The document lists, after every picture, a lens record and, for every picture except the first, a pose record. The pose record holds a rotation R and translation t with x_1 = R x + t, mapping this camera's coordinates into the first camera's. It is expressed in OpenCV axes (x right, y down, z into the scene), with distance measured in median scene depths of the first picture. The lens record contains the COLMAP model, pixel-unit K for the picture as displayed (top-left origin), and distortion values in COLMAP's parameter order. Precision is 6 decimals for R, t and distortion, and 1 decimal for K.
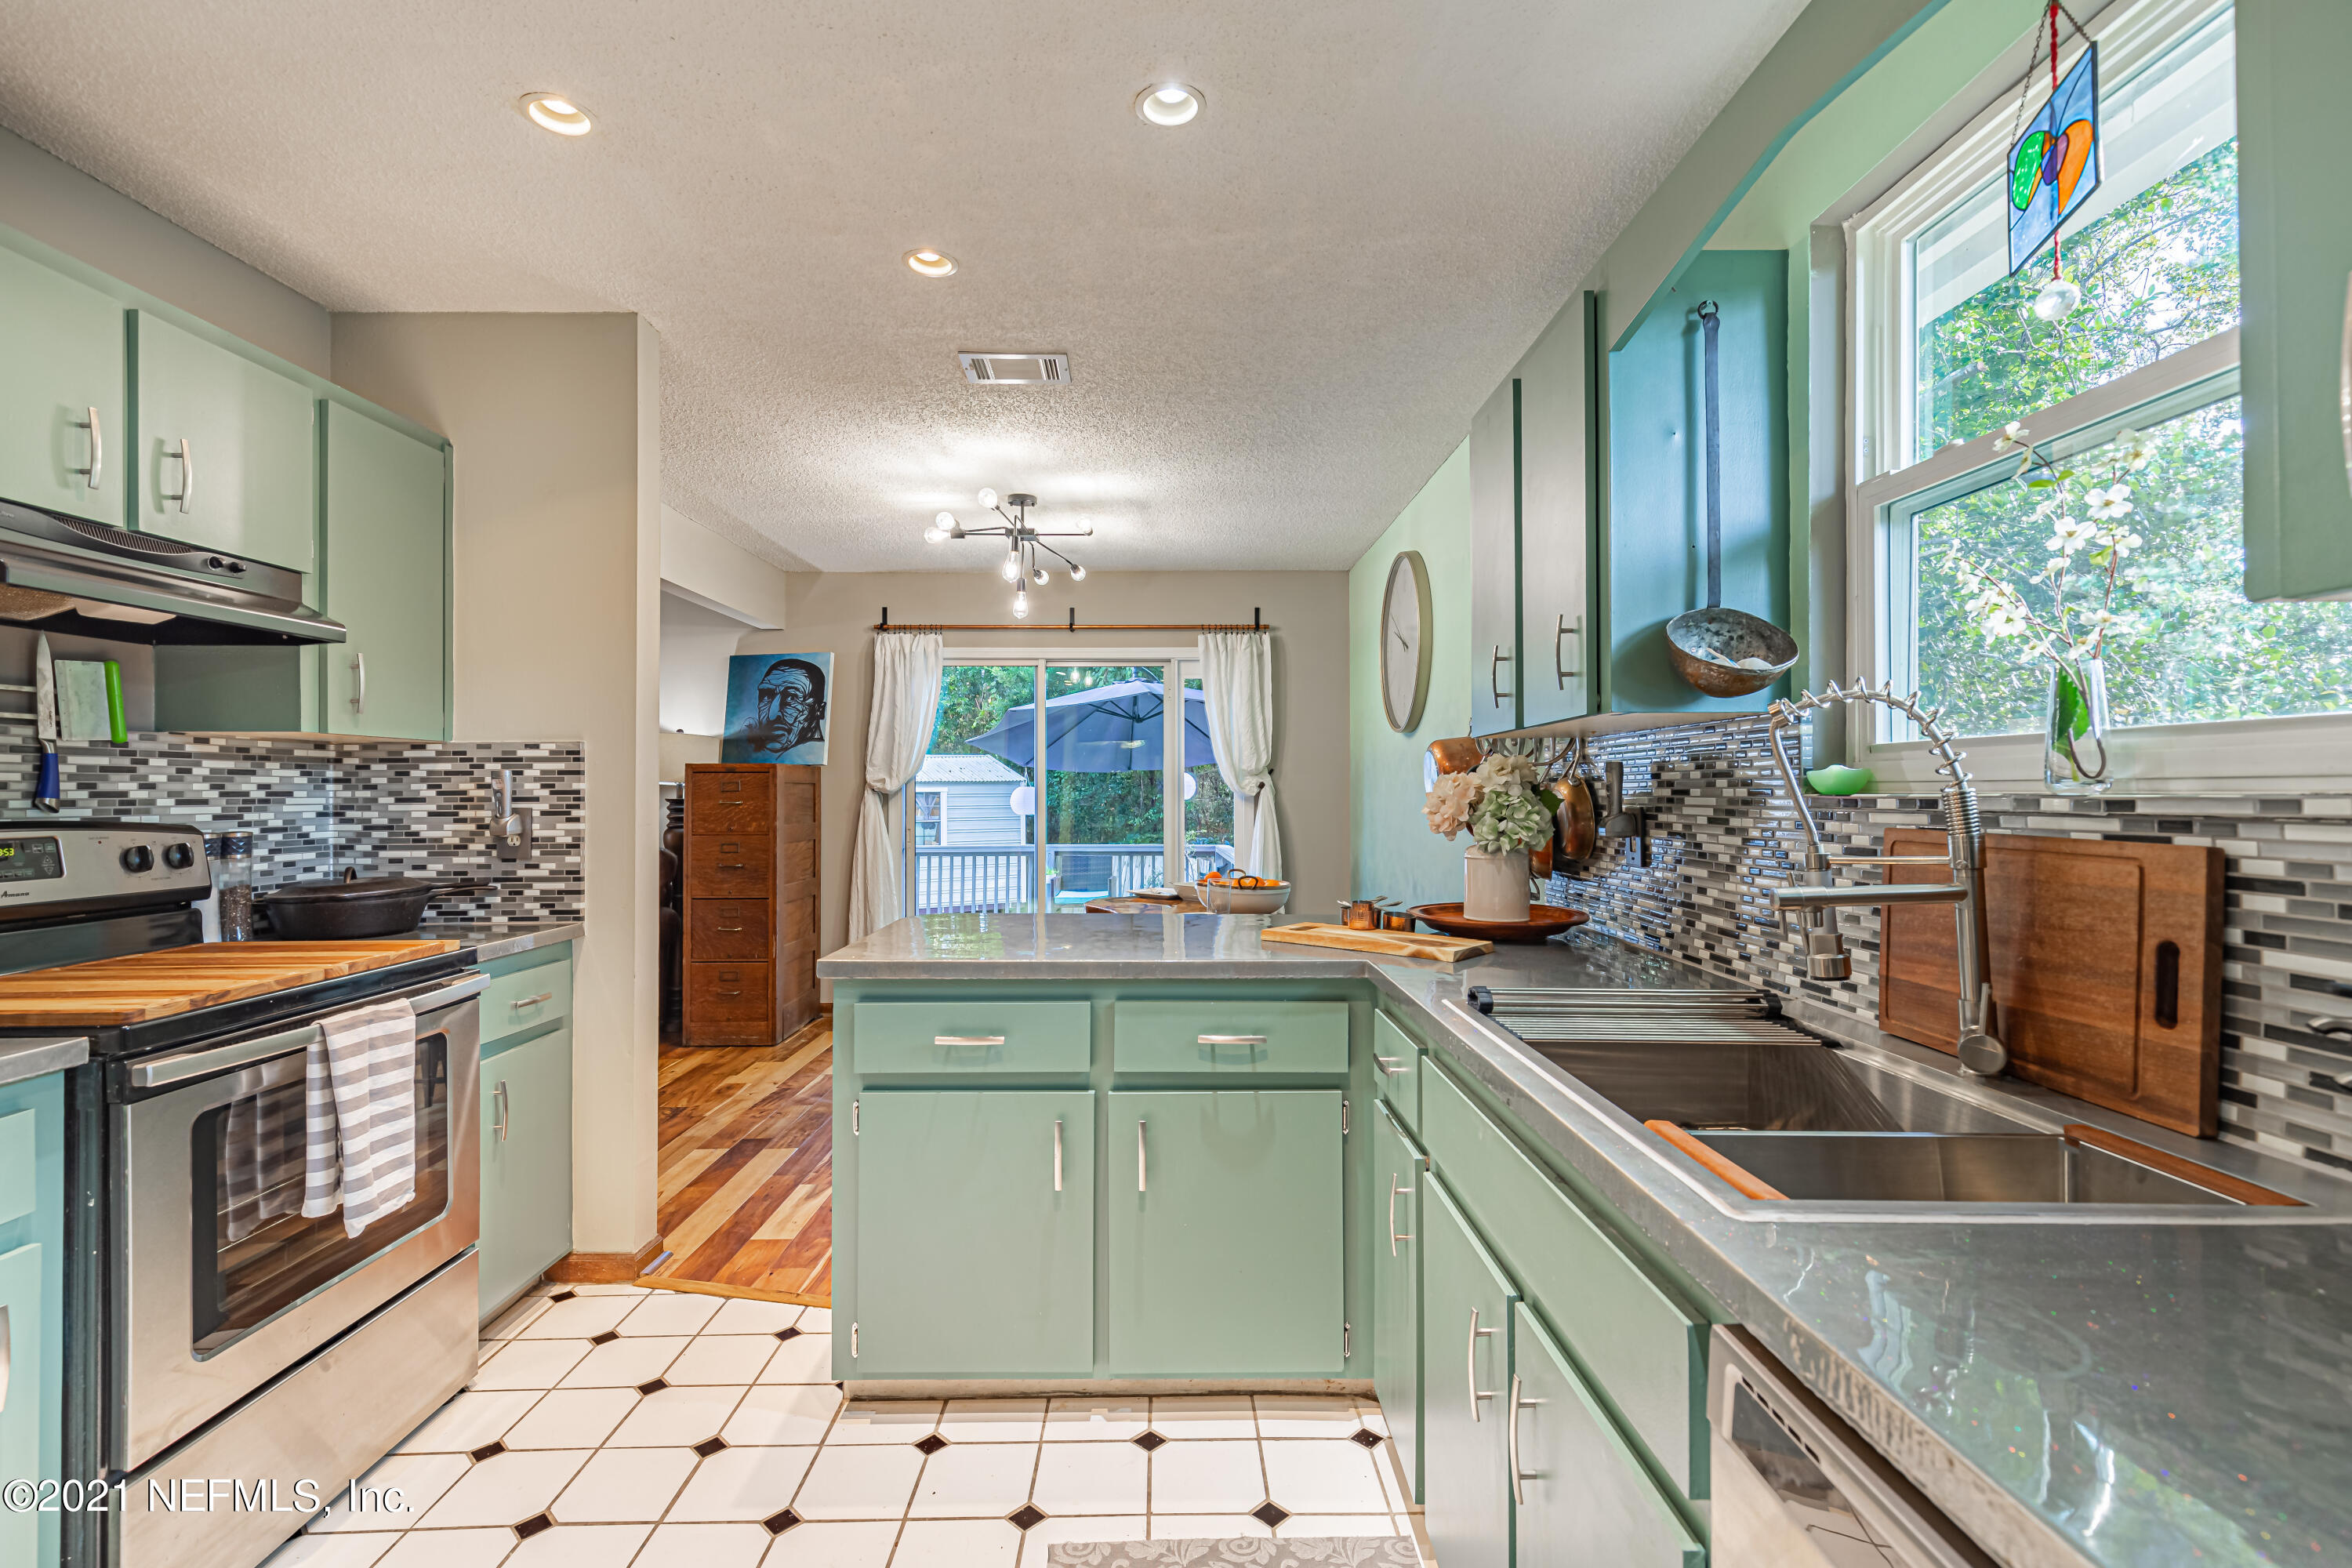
lens RADIAL K [[1058.5, 0, 1176.0], [0, 1058.5, 784.0], [0, 0, 1]] dist [0.008223, -0.000579]
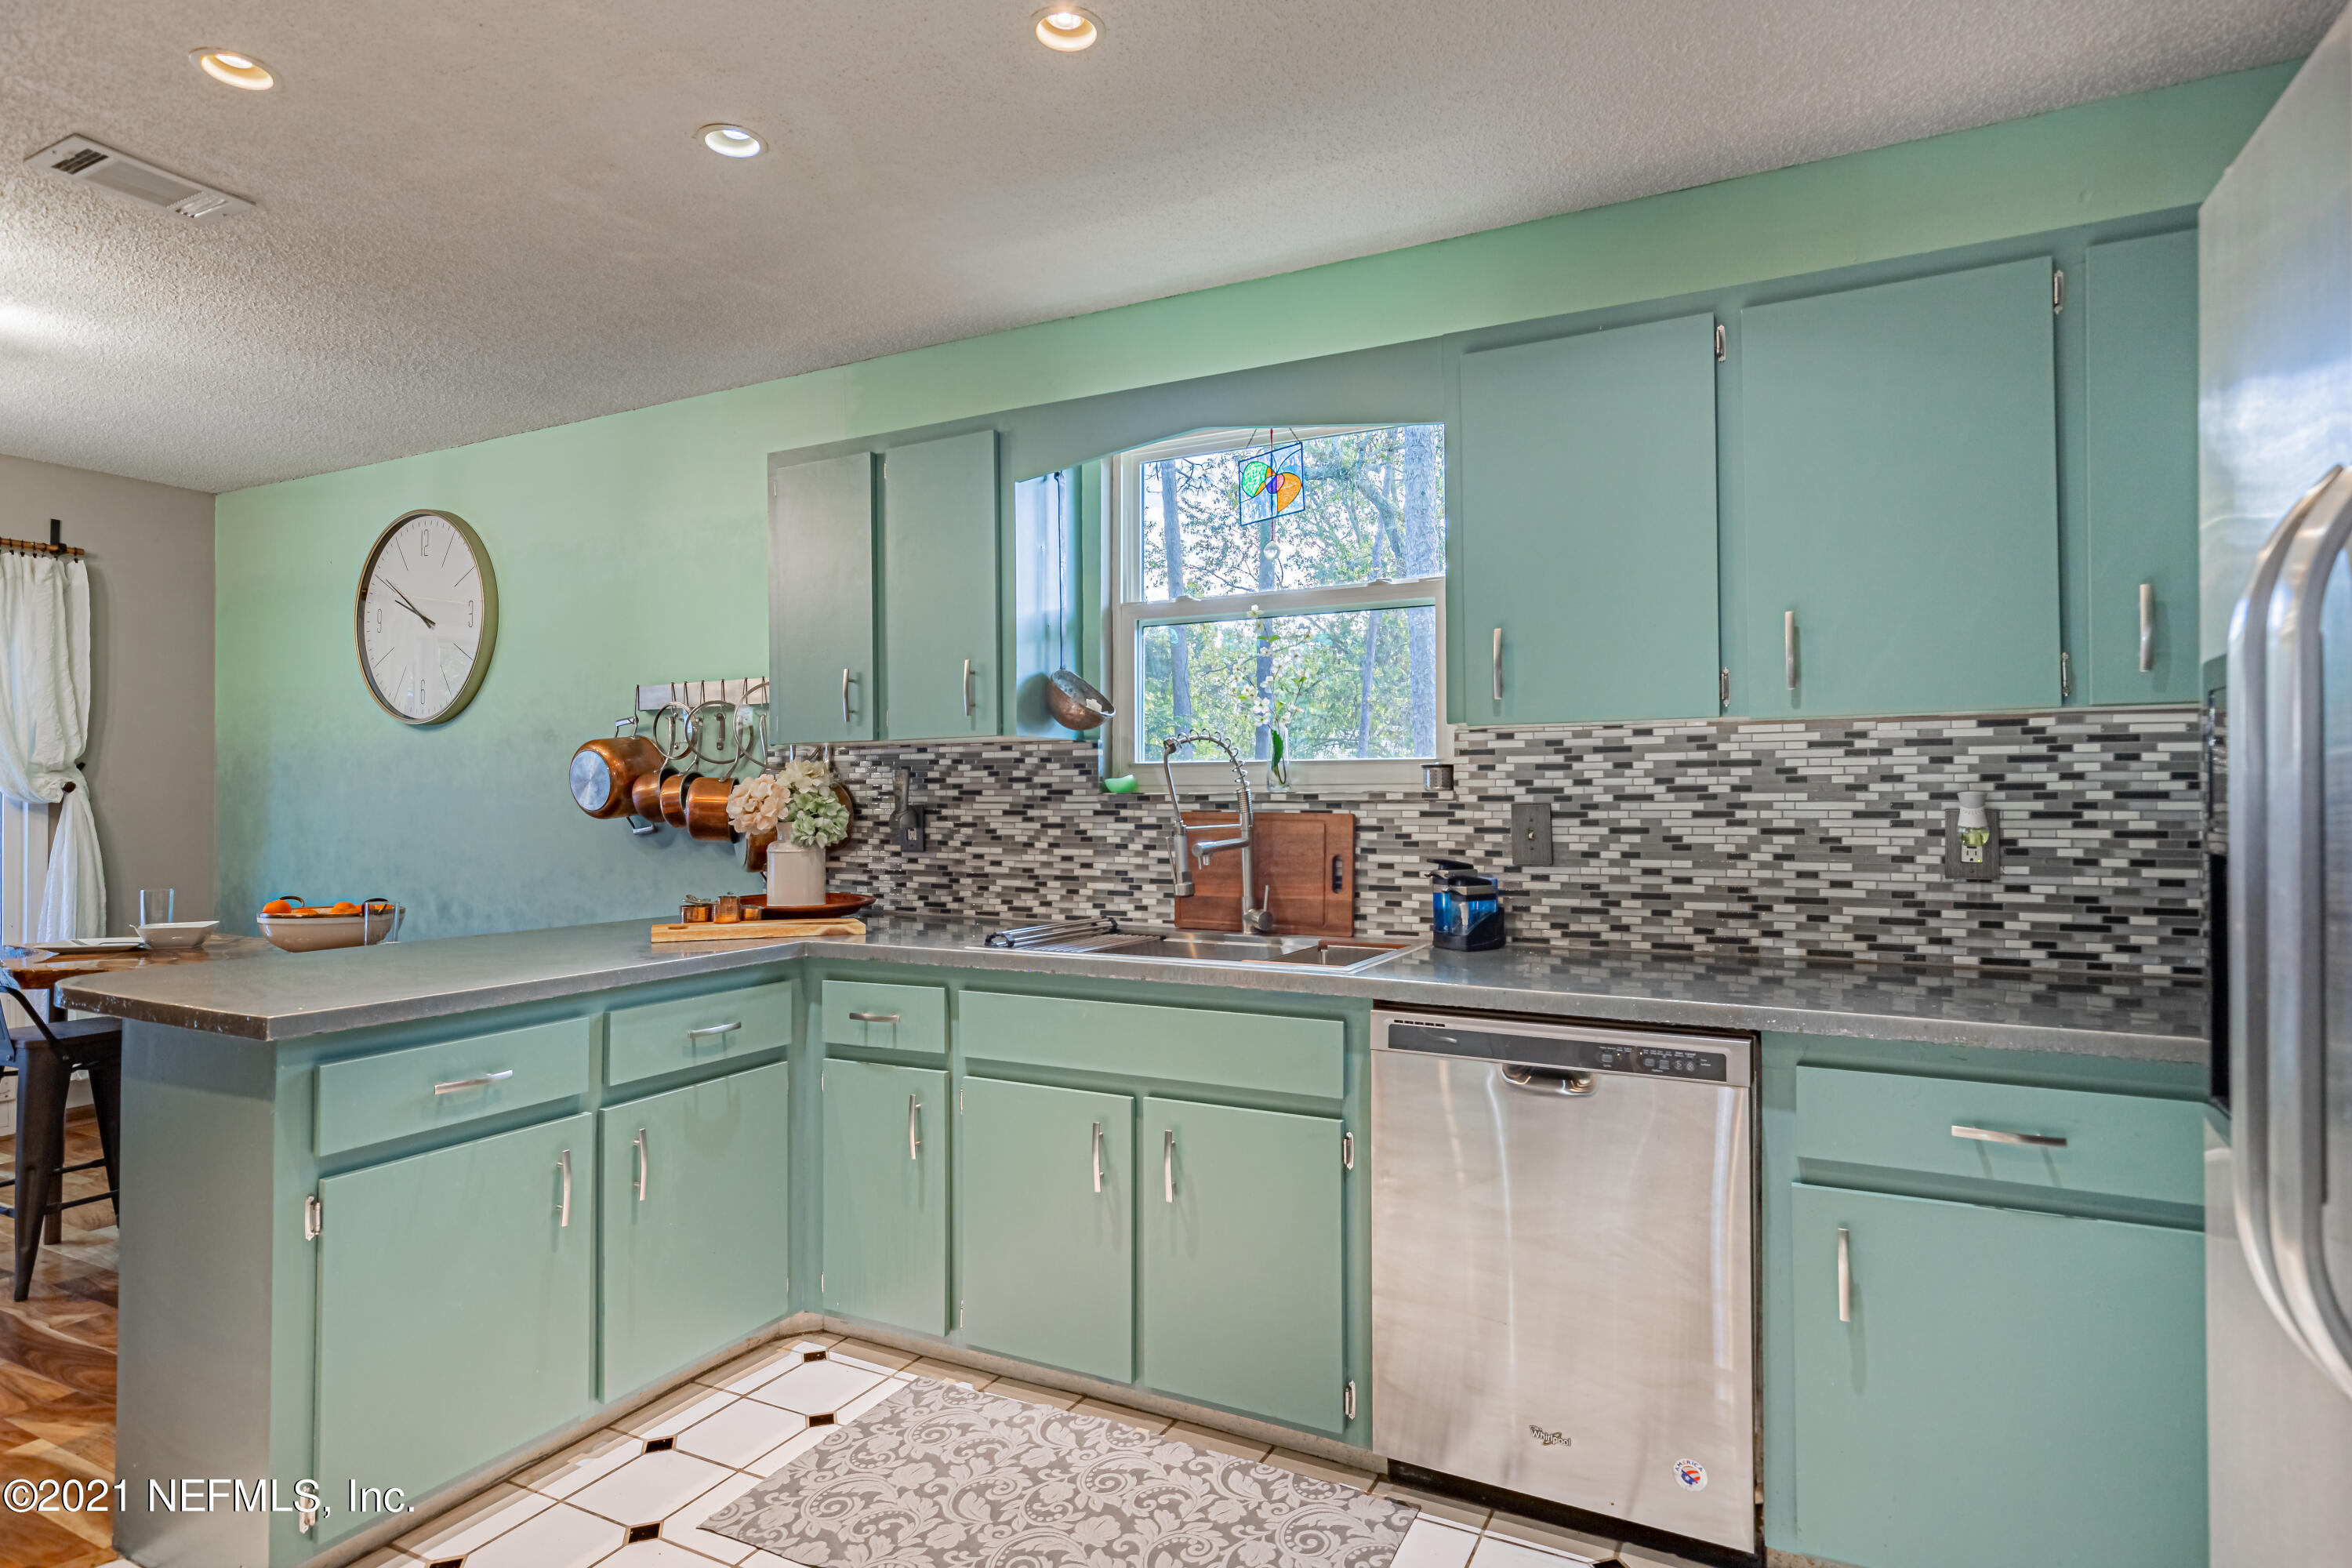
lens RADIAL K [[1253.3, 0, 1176.0], [0, 1253.3, 784.0], [0, 0, 1]] dist [0.002917, 0.000426]
pose [[0.469433, 0.003600, 0.882961, -1.010794], [-0.002276, 0.999993, -0.002867, 0.001209], [-0.882965, -0.000664, 0.469438, 0.024365]]
